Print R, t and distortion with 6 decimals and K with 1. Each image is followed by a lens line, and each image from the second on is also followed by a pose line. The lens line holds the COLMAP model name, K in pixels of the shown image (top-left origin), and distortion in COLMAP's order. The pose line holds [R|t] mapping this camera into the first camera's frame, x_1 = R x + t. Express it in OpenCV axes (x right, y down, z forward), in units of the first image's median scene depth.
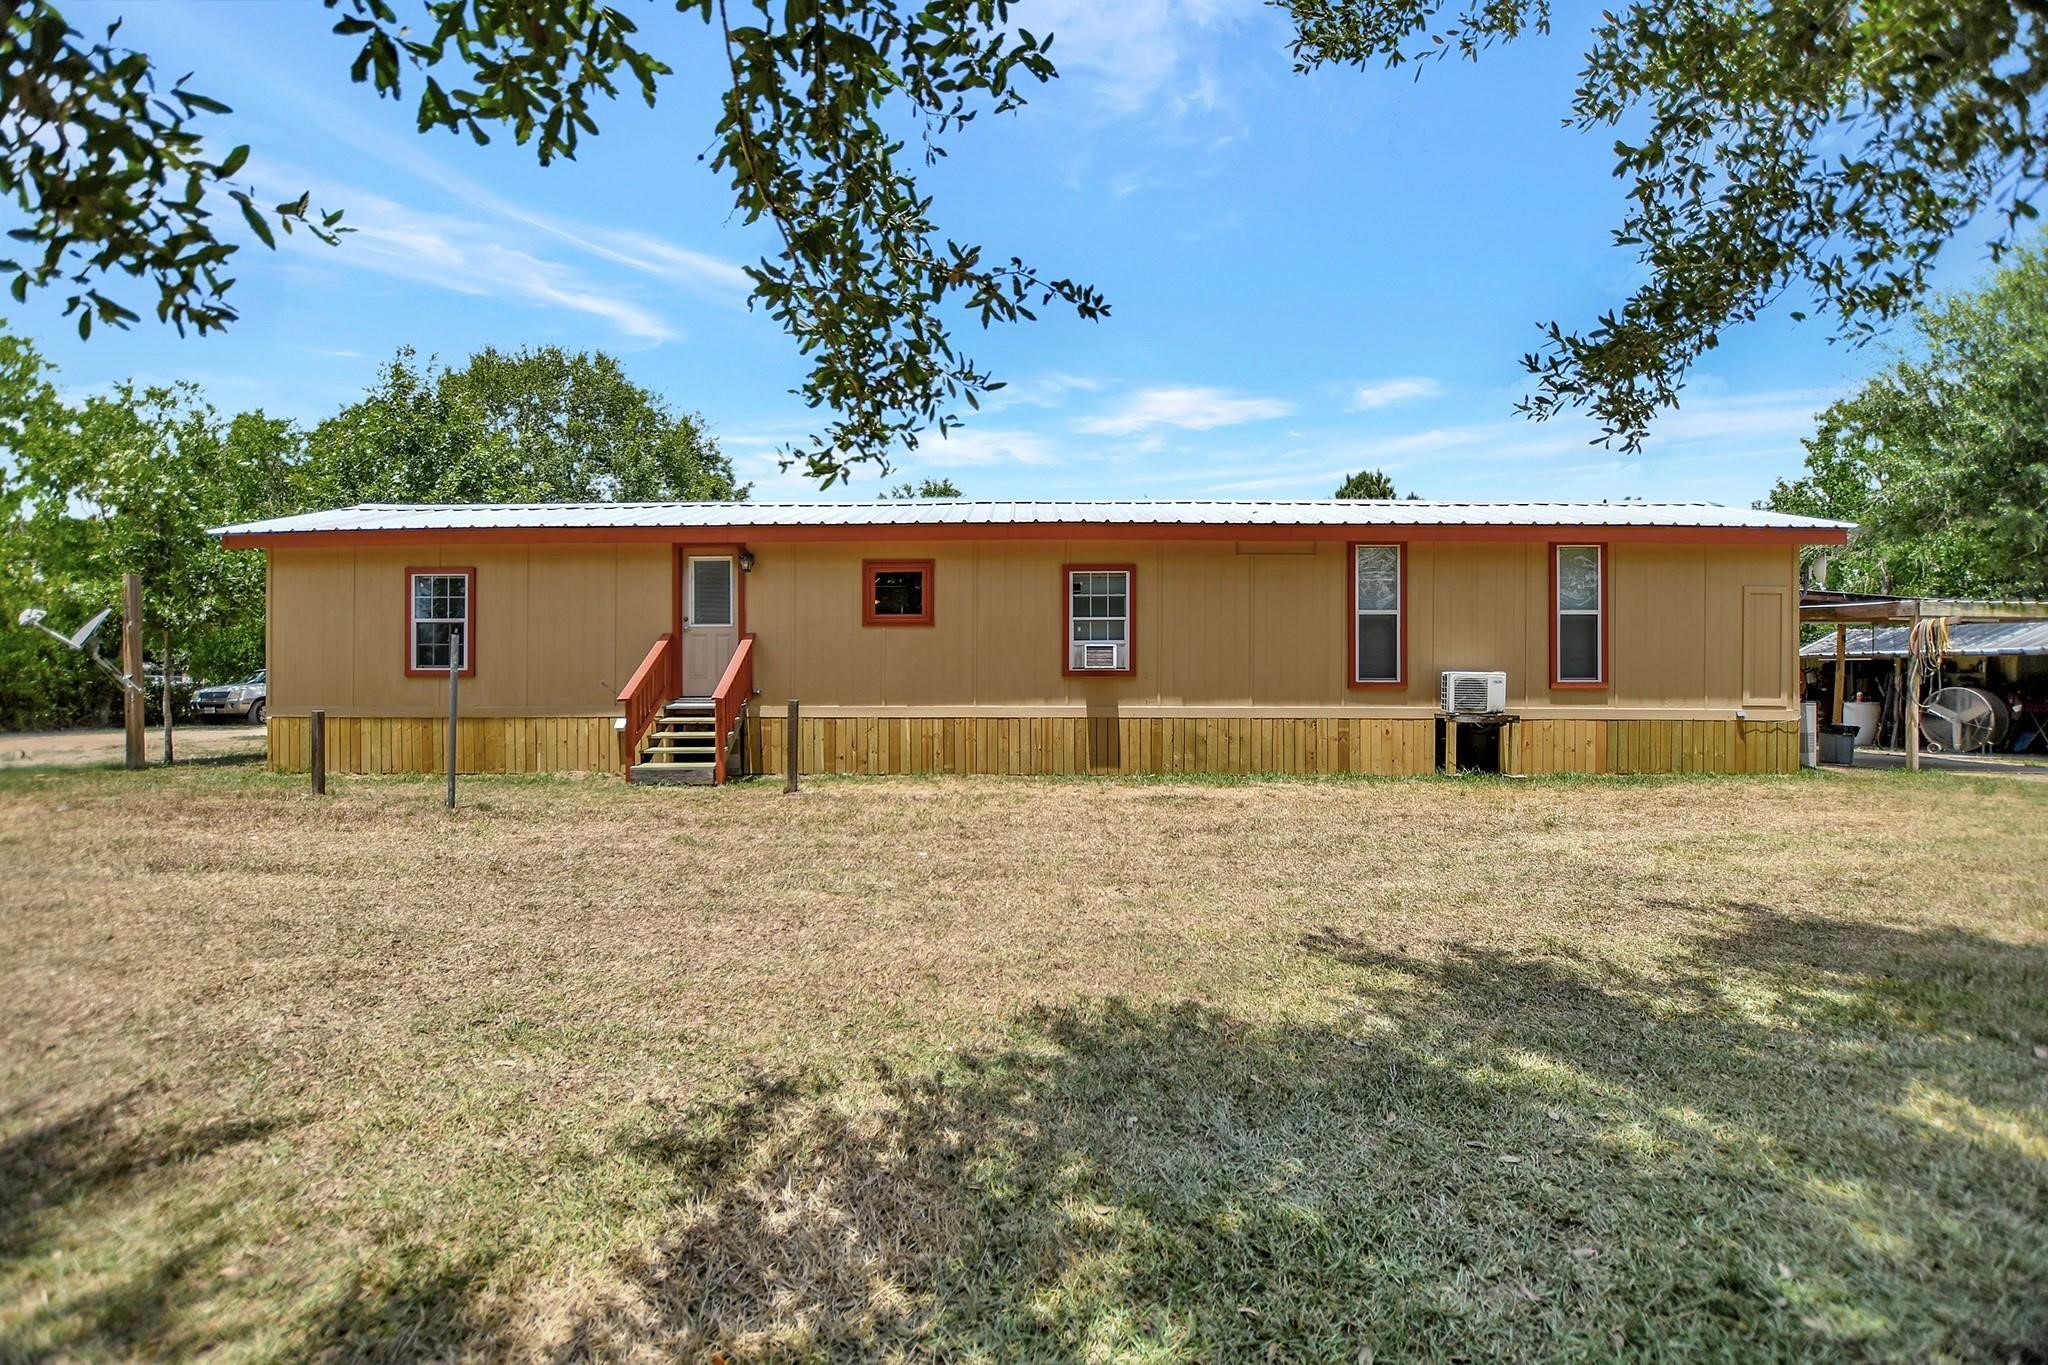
lens RADIAL K [[899.6, 0, 1018.1], [0, 899.6, 691.9], [0, 0, 1]] dist [-0.034143, 0.004752]
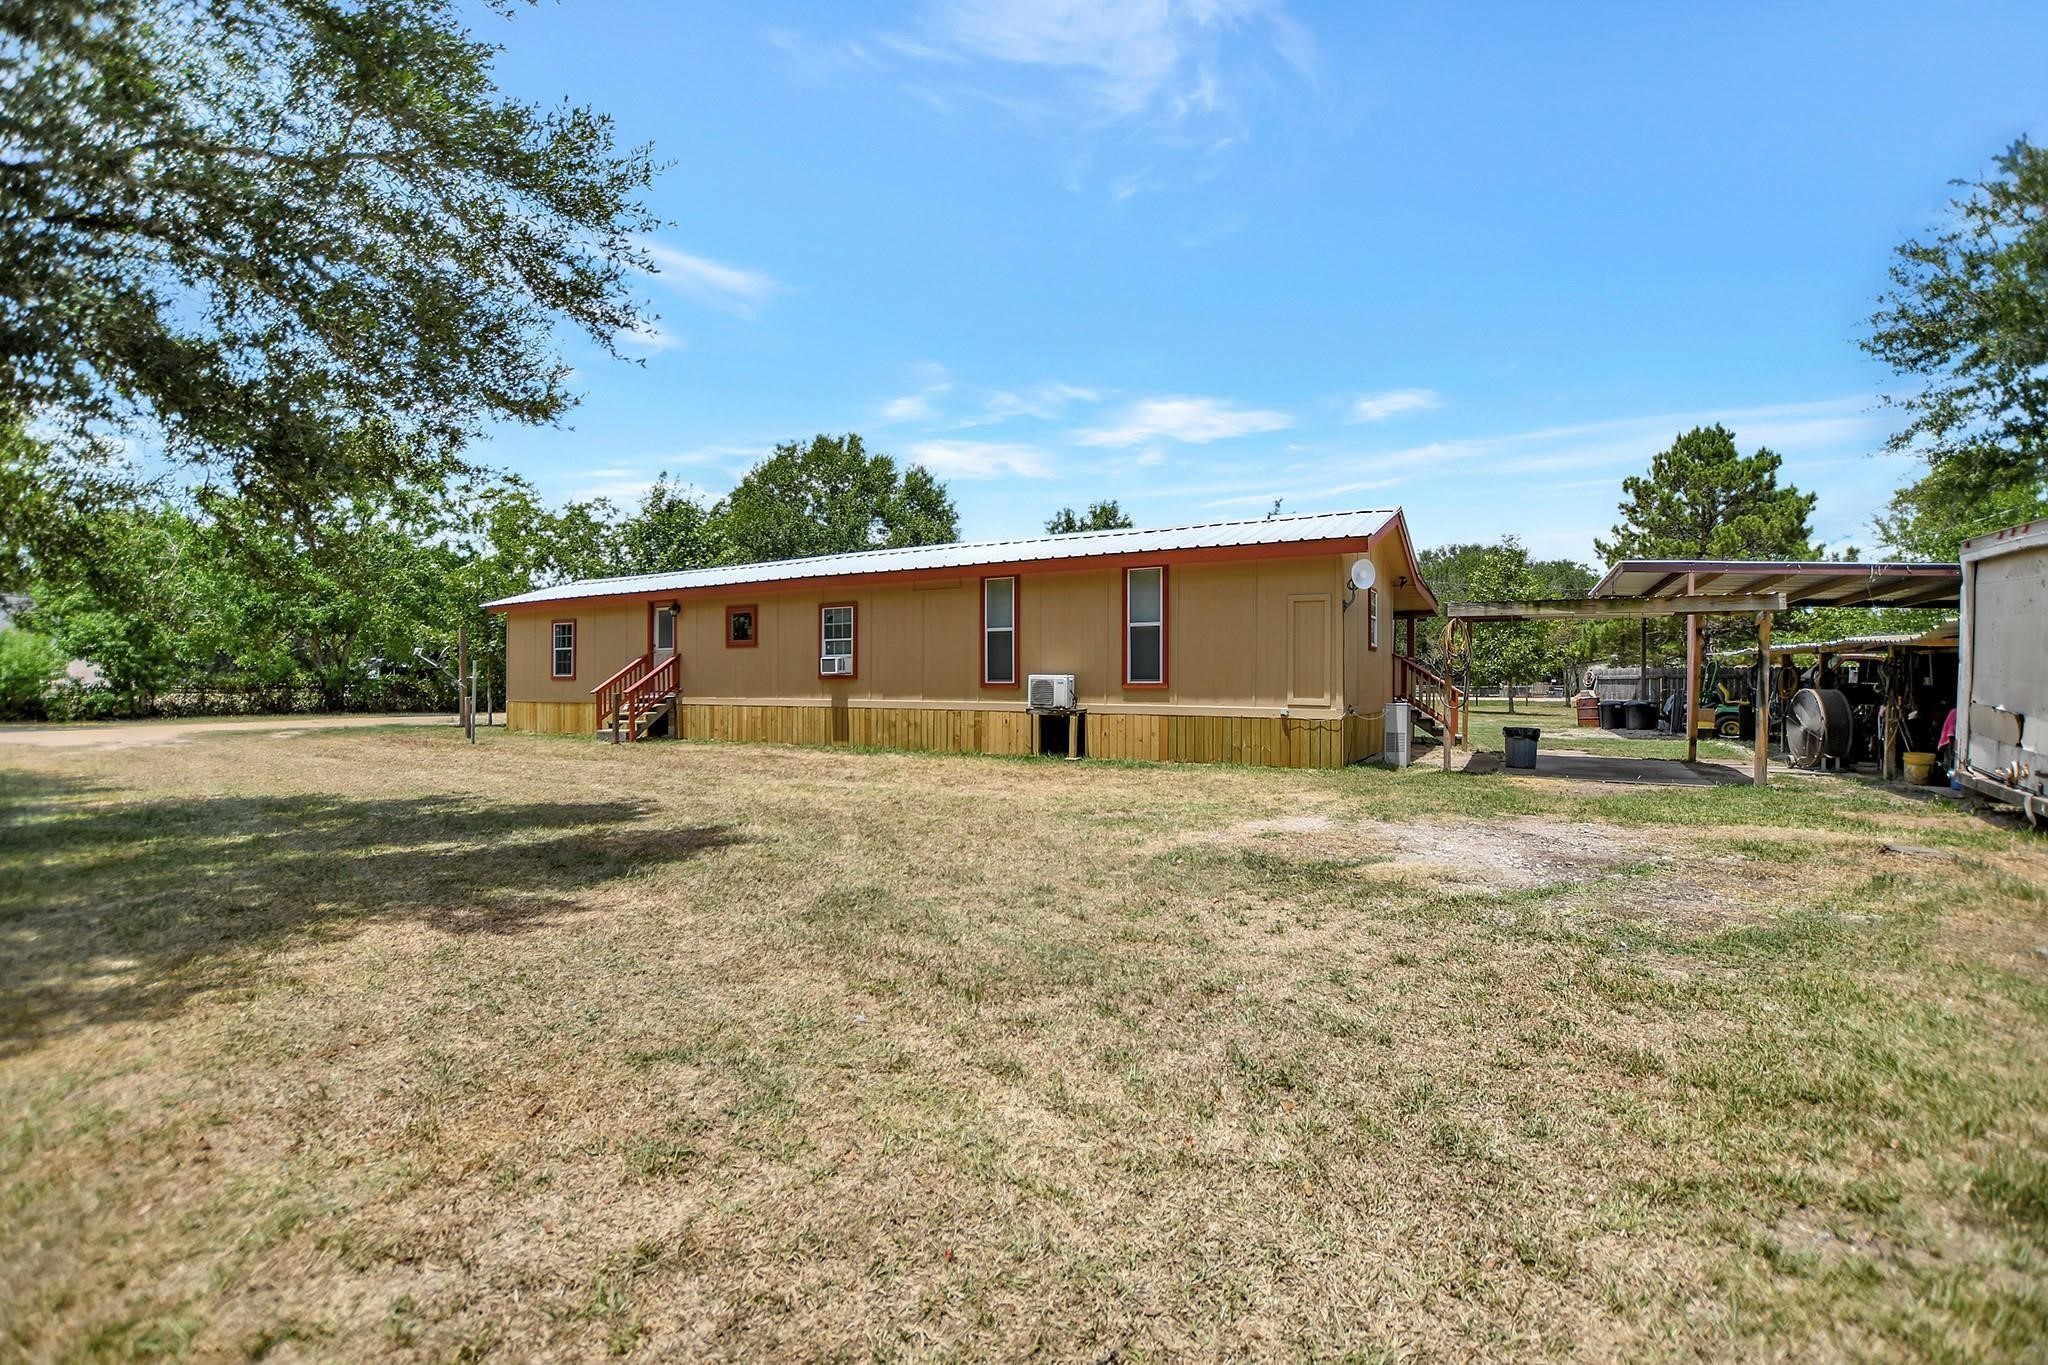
lens RADIAL K [[899.6, 0, 1018.1], [0, 899.6, 691.9], [0, 0, 1]] dist [-0.034143, 0.004752]
pose [[0.875017, 0.006395, -0.484050, 1.053687], [-0.015567, 0.999767, -0.014932, 0.020927], [0.483842, 0.020601, 0.874913, -0.136679]]
